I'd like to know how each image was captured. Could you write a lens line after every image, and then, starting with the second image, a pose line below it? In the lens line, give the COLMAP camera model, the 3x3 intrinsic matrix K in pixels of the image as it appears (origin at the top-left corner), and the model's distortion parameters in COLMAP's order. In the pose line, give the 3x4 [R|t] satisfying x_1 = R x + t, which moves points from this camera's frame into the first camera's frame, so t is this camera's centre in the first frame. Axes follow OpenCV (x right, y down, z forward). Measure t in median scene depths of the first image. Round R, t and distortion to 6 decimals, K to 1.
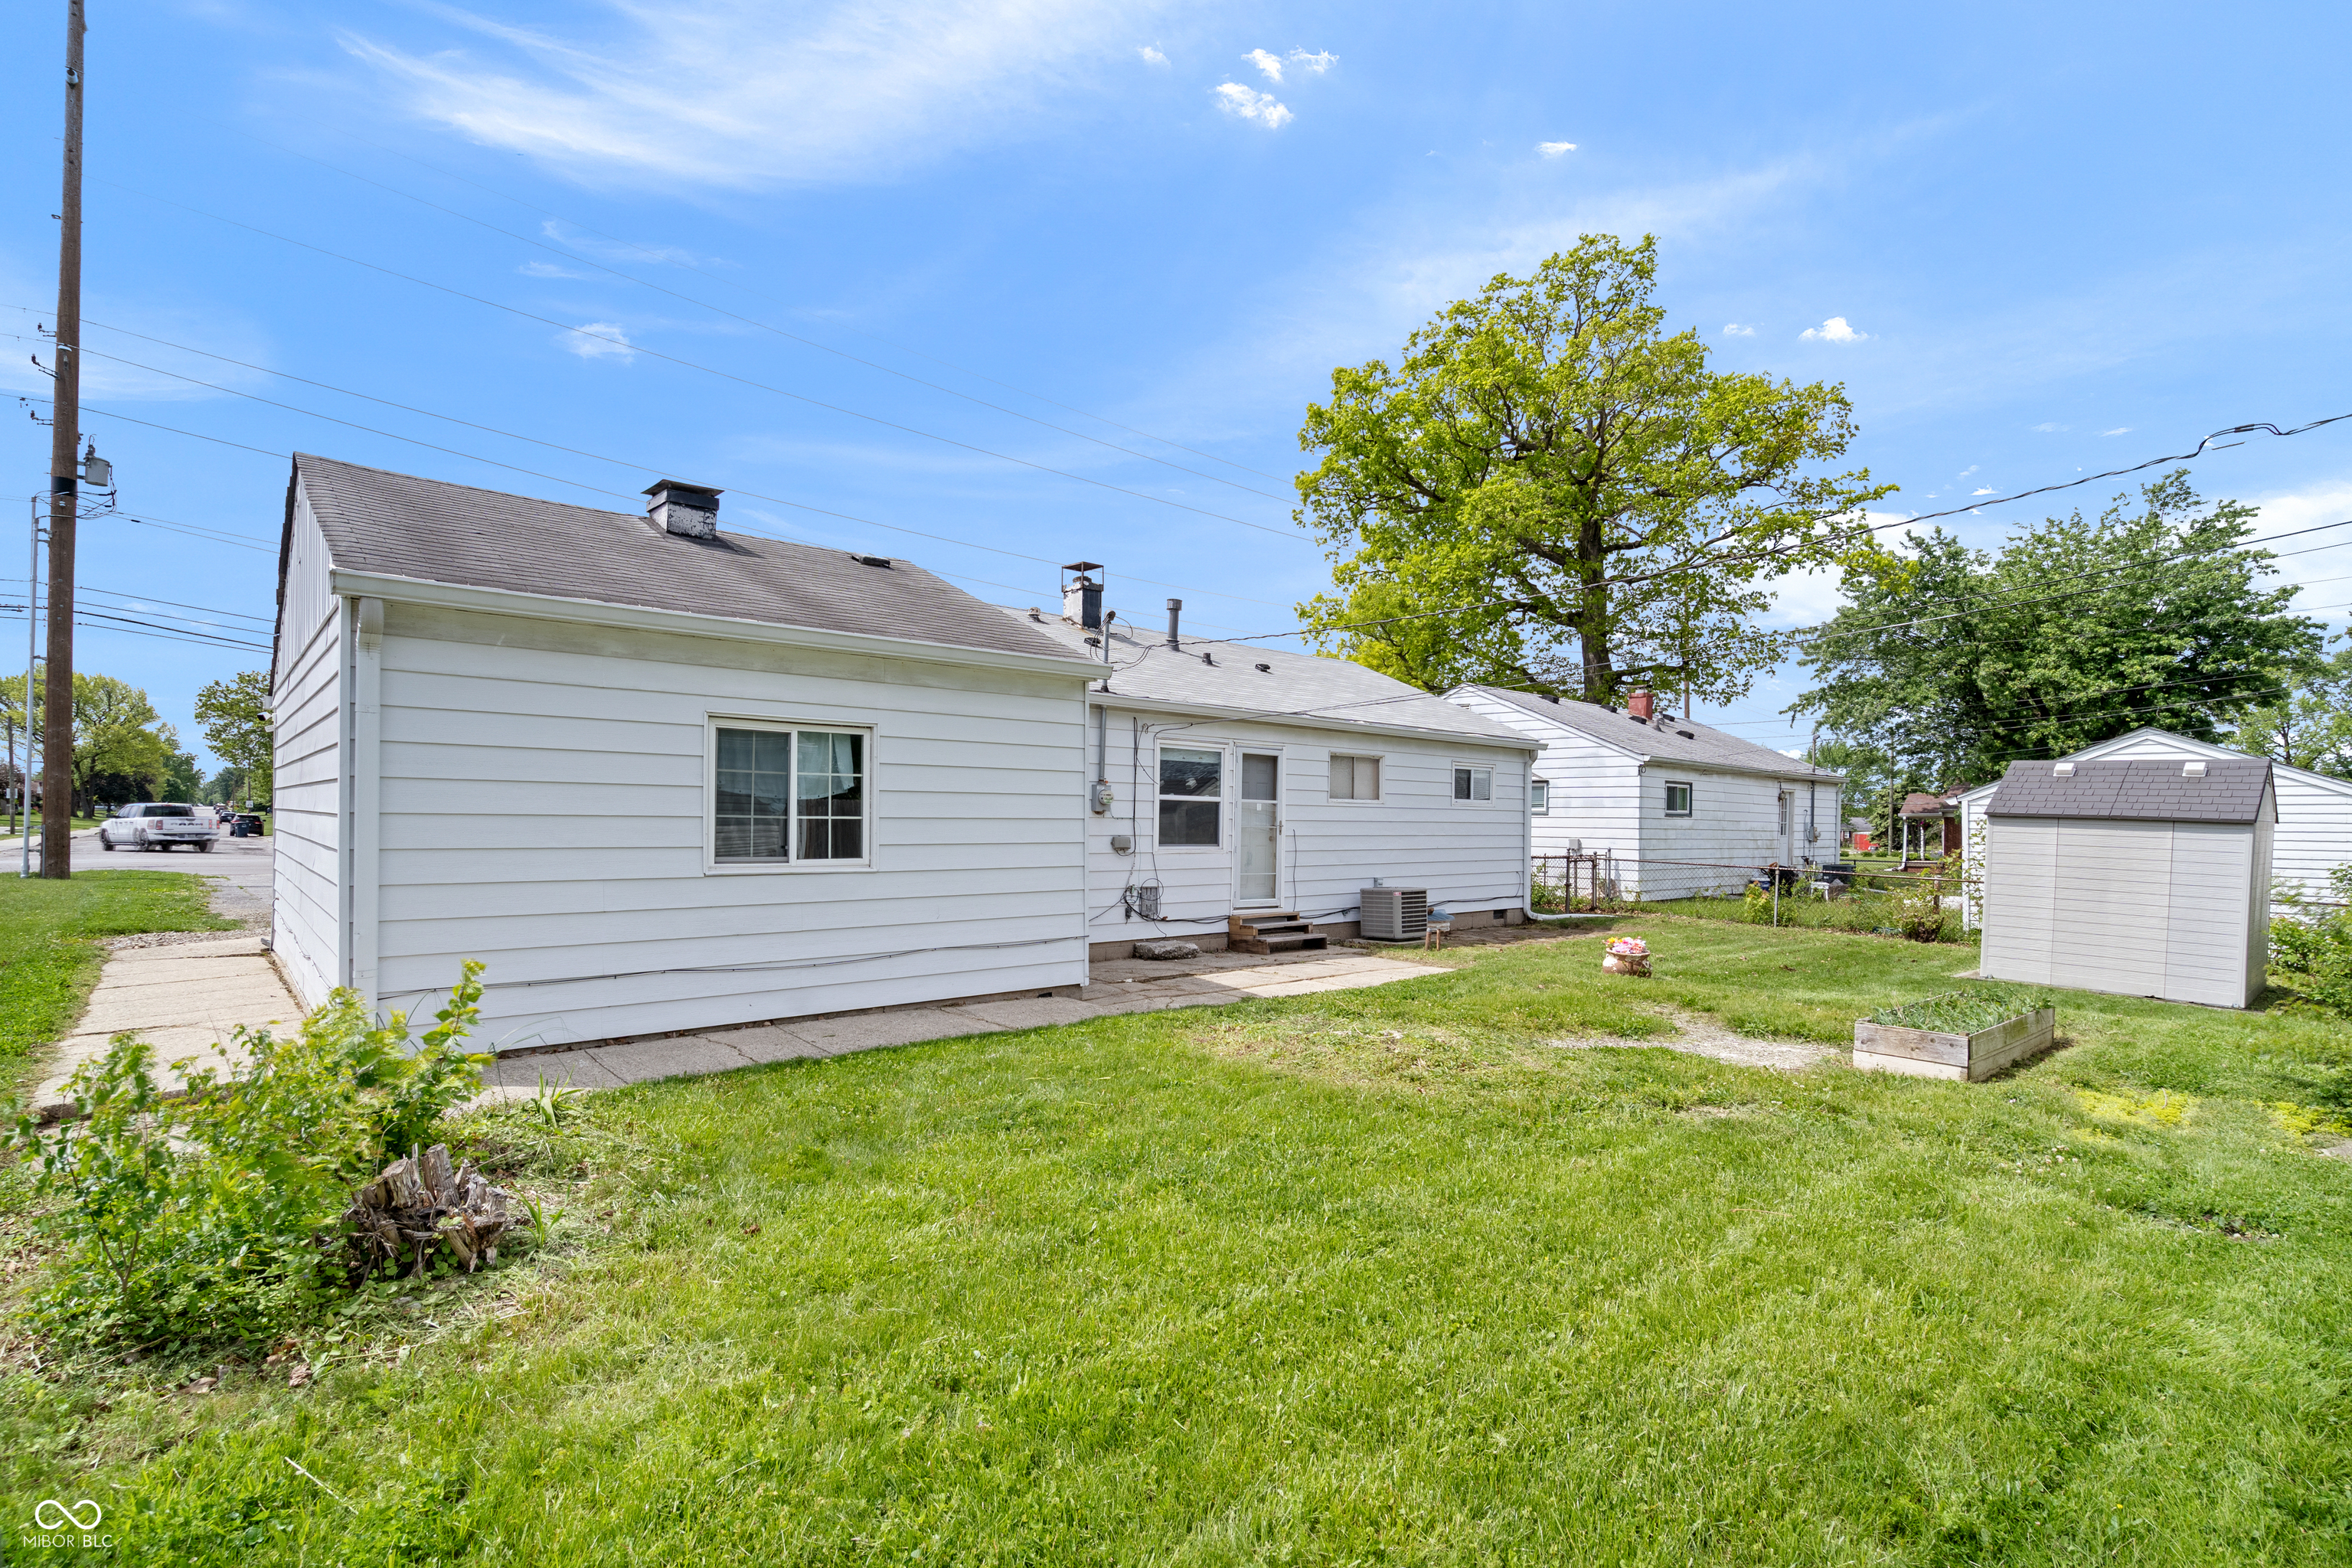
lens RADIAL K [[1064.9, 0, 1176.0], [0, 1064.9, 784.0], [0, 0, 1]] dist [-0.000302, 0.001238]
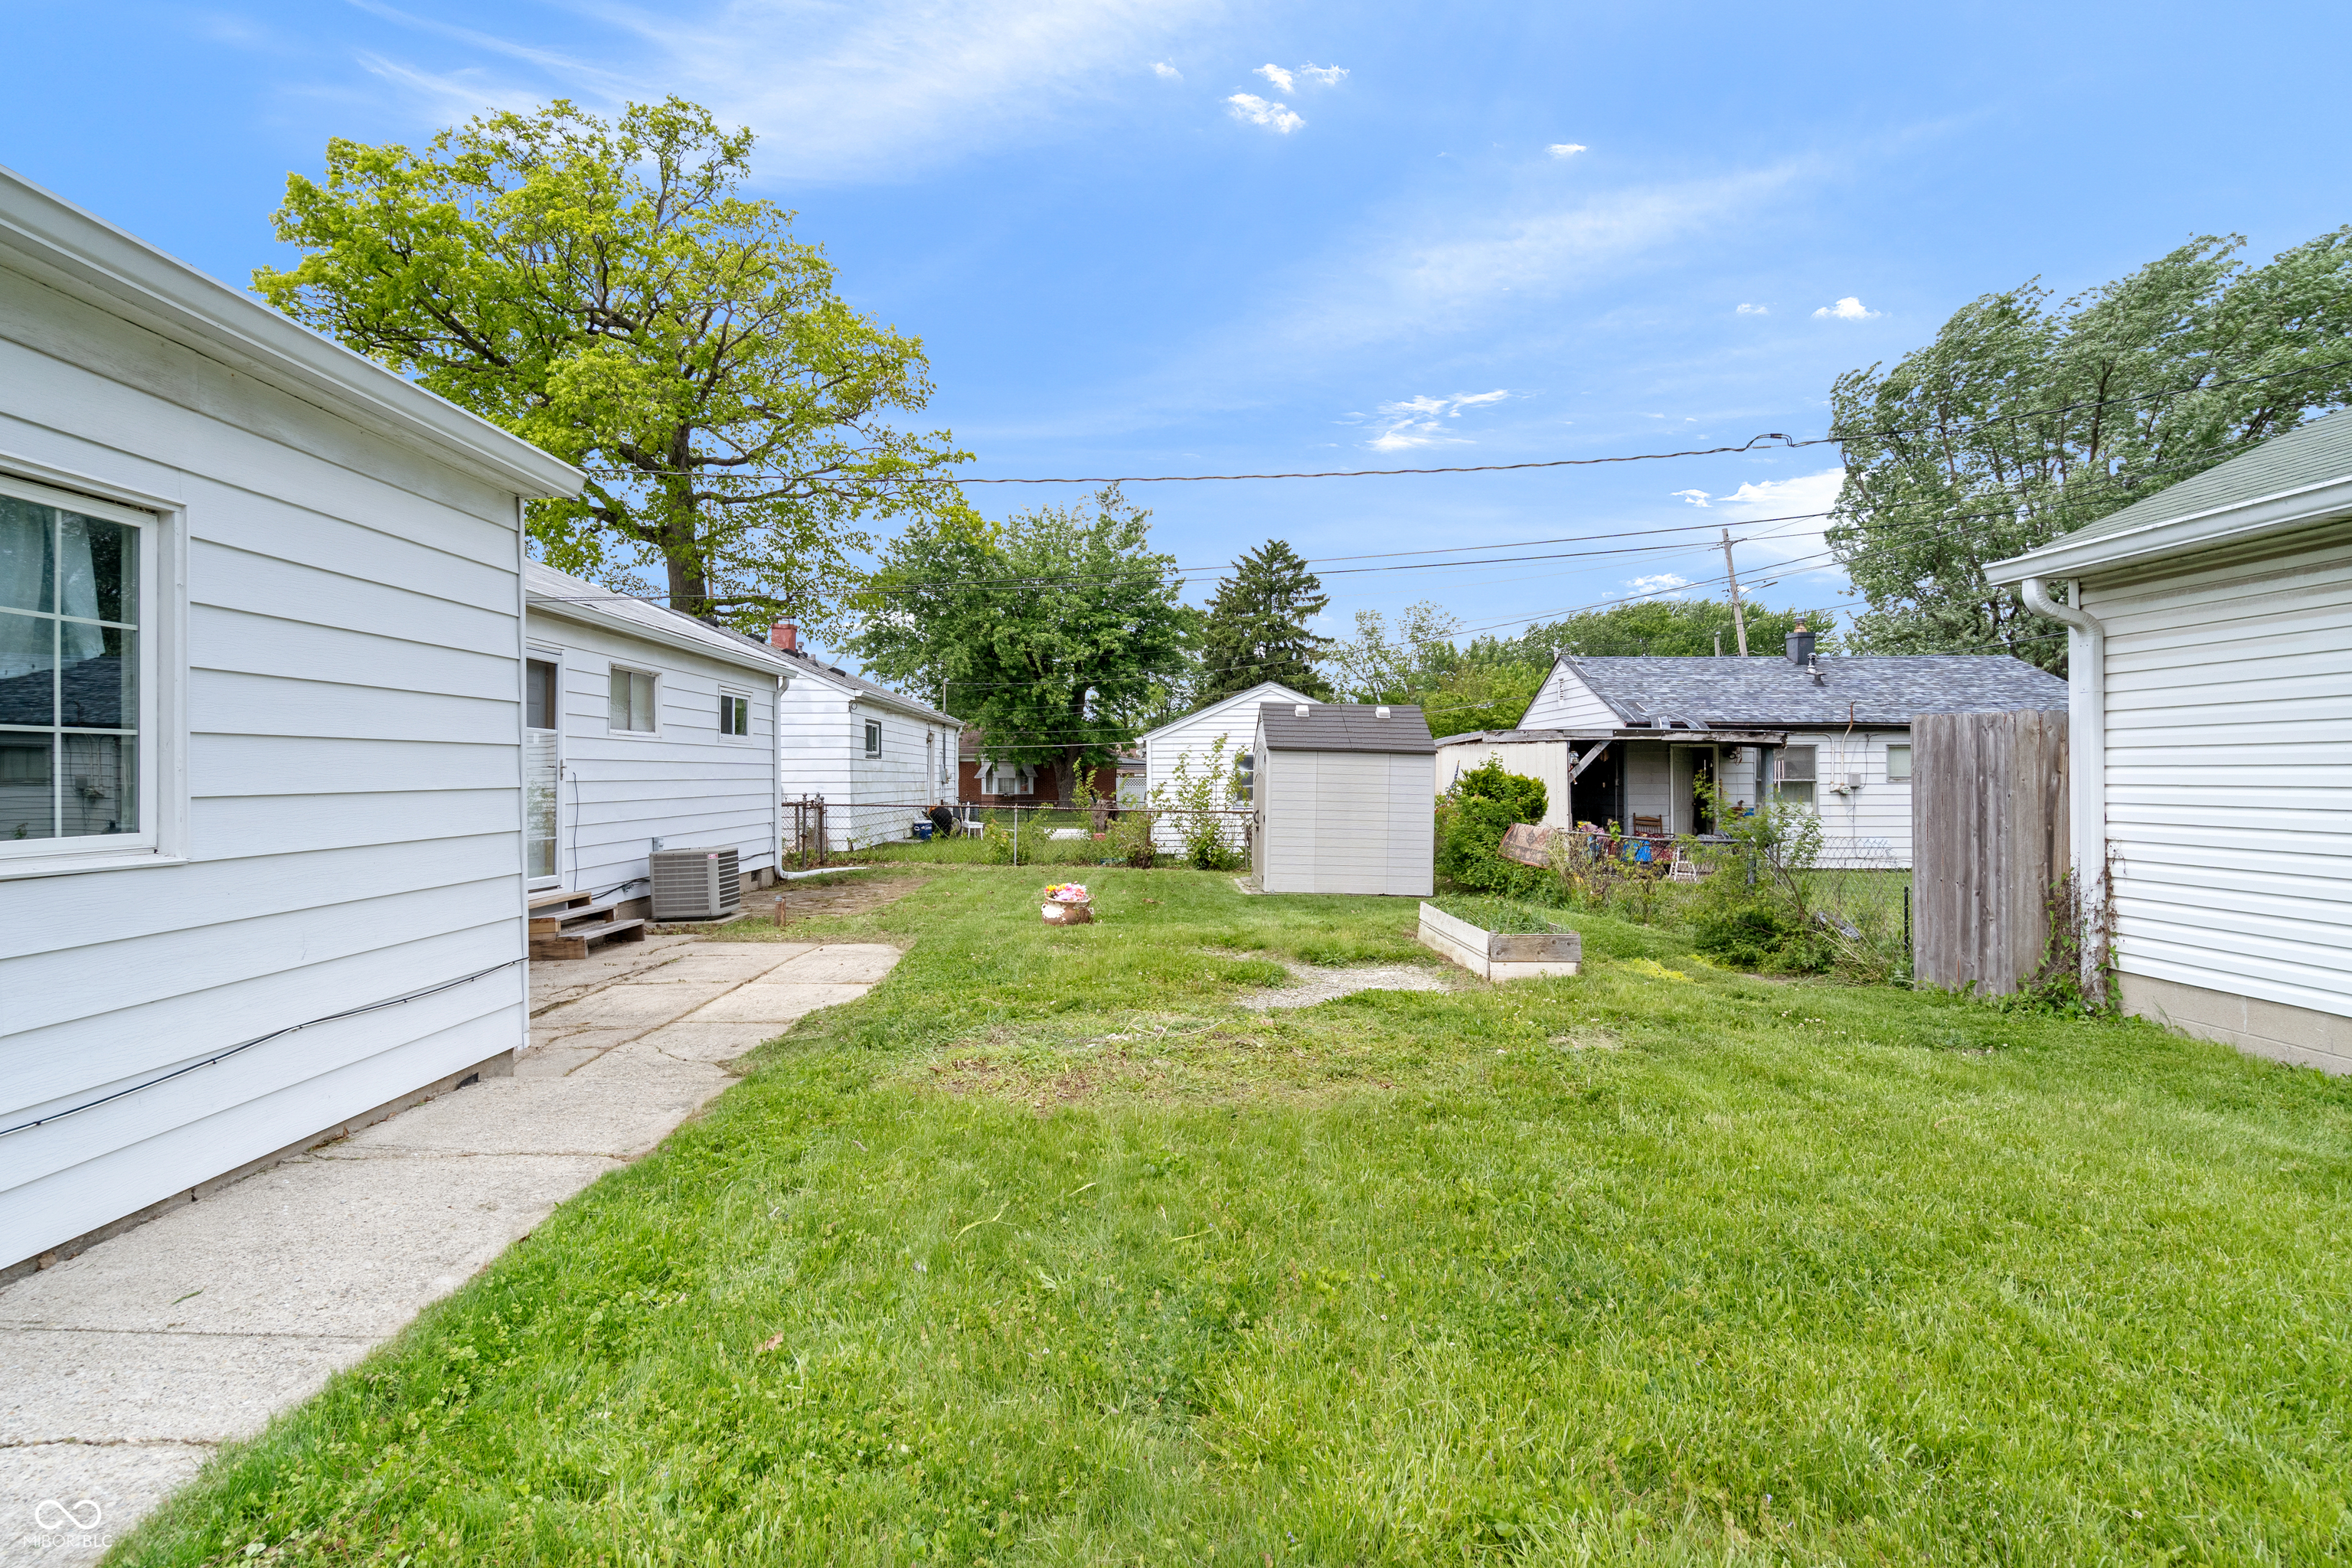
lens RADIAL K [[1158.8, 0, 1170.7], [0, 1158.8, 743.5], [0, 0, 1]] dist [0.000122, 0.000425]
pose [[0.665044, 0.003208, 0.746797, -0.118457], [-0.011656, 0.999914, 0.006085, 0.009432], [-0.746713, -0.012752, 0.665024, 0.136601]]
